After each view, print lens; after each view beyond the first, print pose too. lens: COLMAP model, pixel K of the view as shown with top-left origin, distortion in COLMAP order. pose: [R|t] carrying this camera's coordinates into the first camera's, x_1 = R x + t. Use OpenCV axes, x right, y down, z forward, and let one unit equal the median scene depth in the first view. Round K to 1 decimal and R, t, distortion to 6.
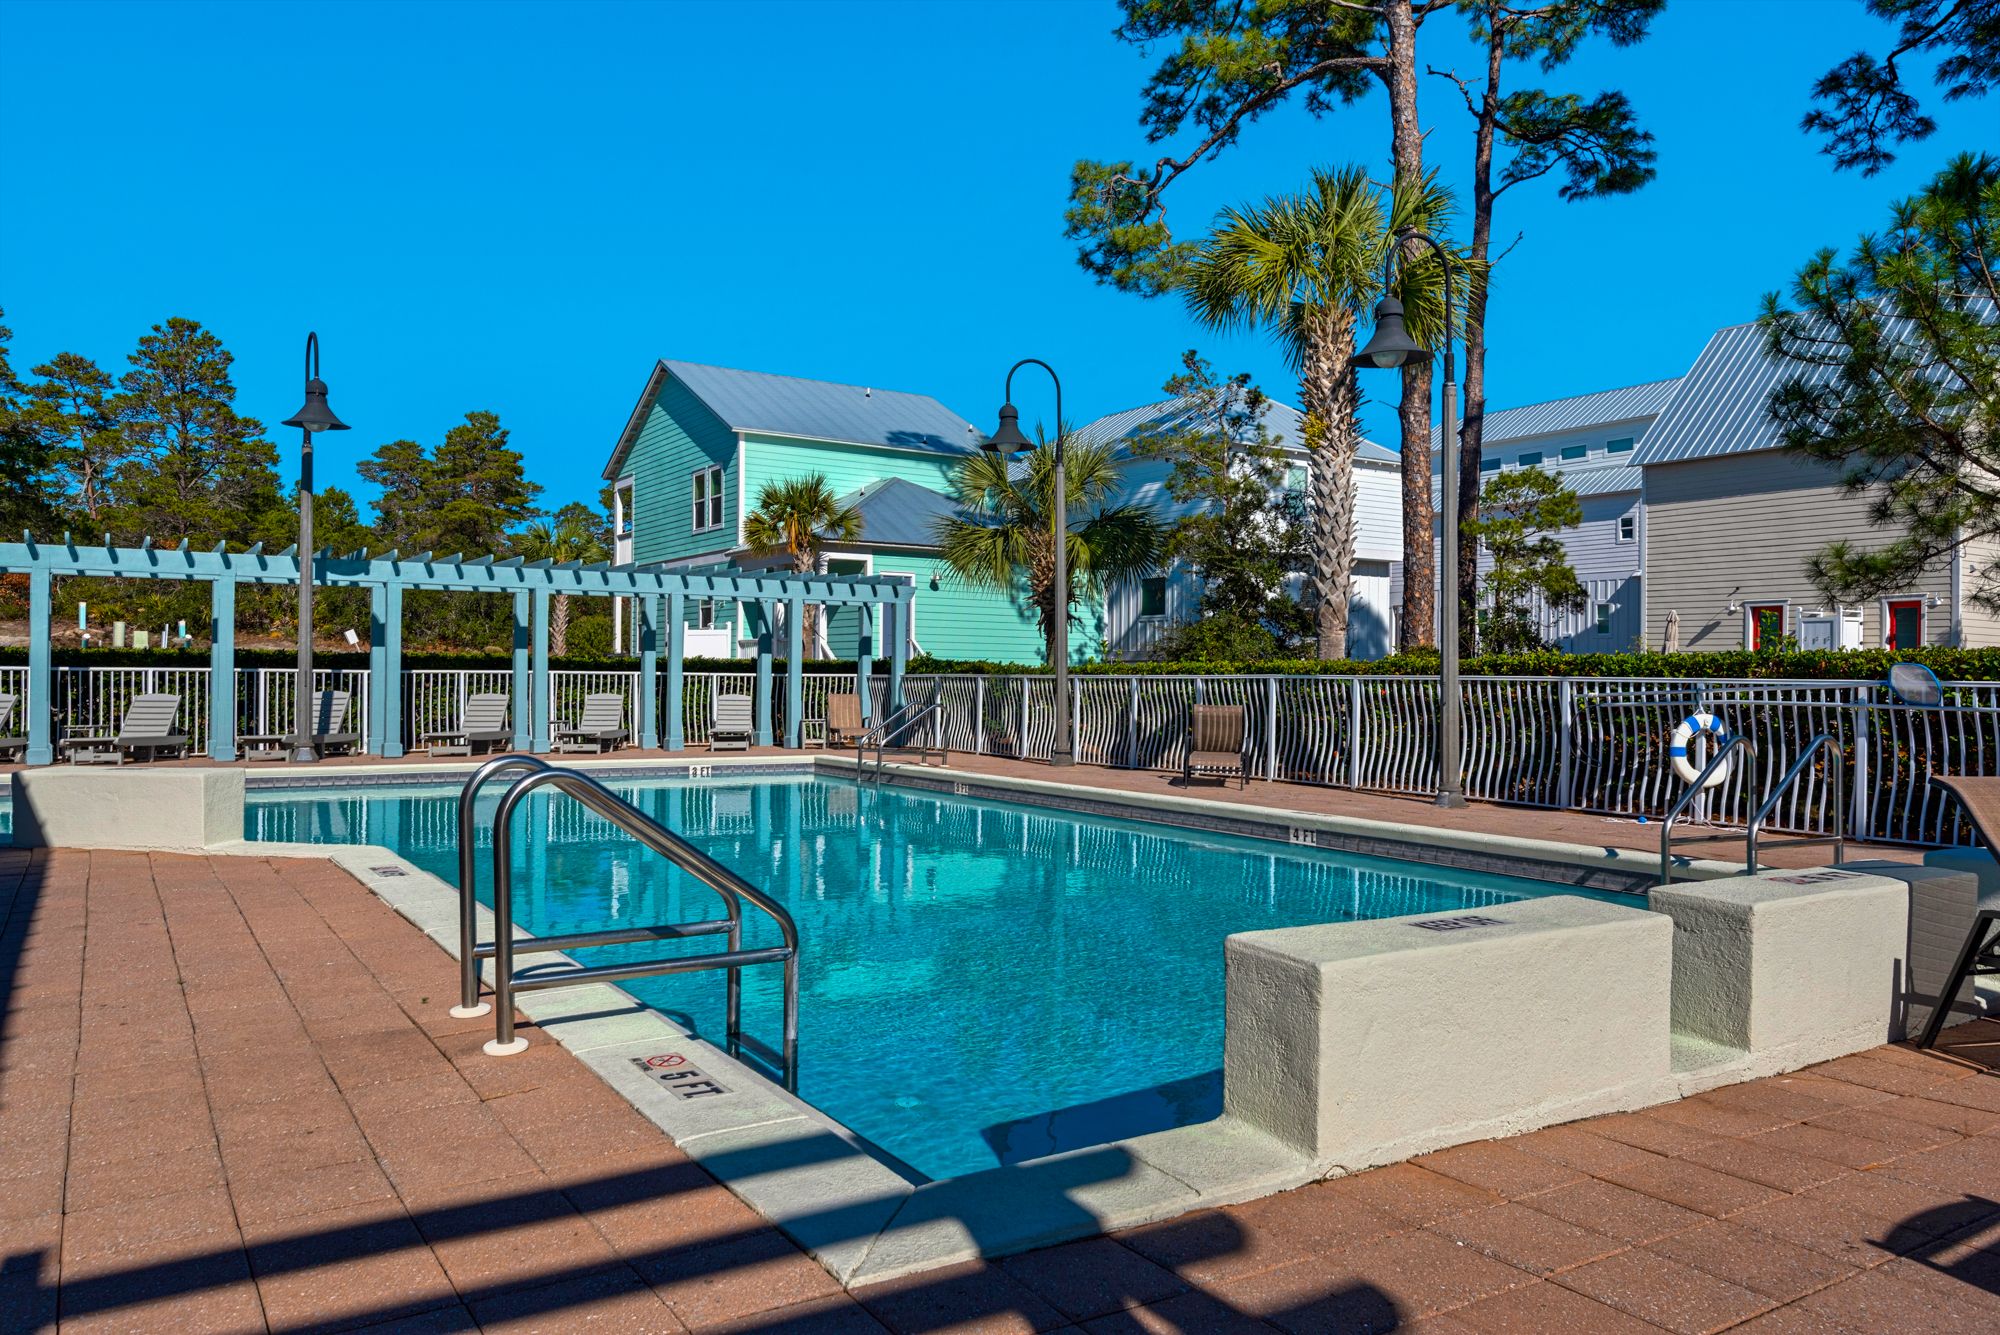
lens RADIAL K [[1364.1, 0, 1000.0], [0, 1364.1, 667.5], [0, 0, 1]] dist [-0.000891, -0.000999]
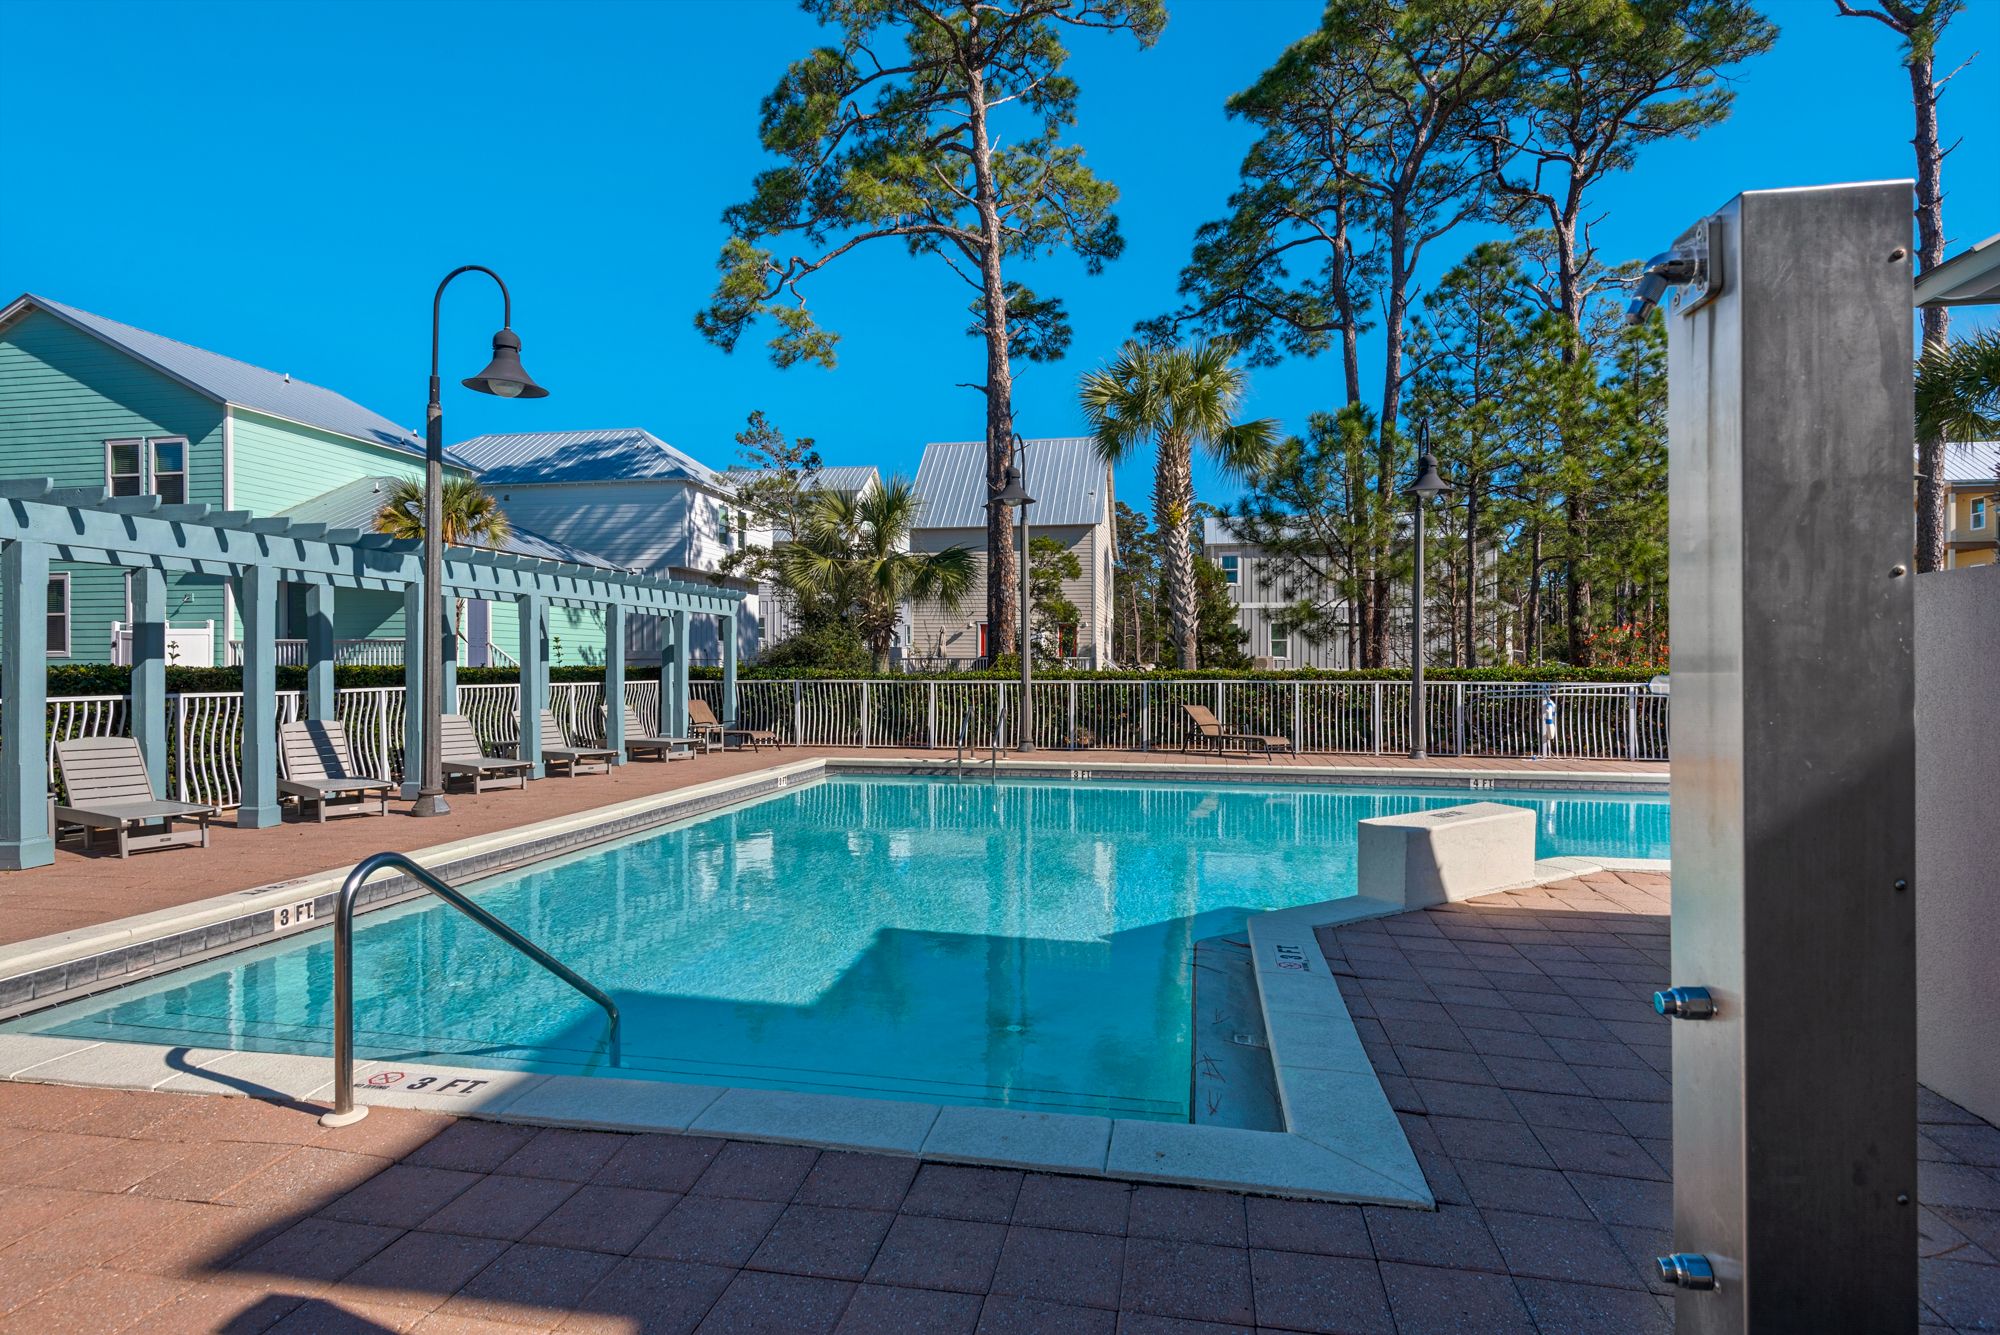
lens RADIAL K [[1033.5, 0, 1000.0], [0, 1033.5, 667.5], [0, 0, 1]] dist [0.000231, -0.000180]
pose [[0.690057, -0.008754, 0.723702, -0.589790], [0.000340, 0.999931, 0.011770, -0.017167], [-0.723755, -0.007876, 0.690012, 0.296110]]
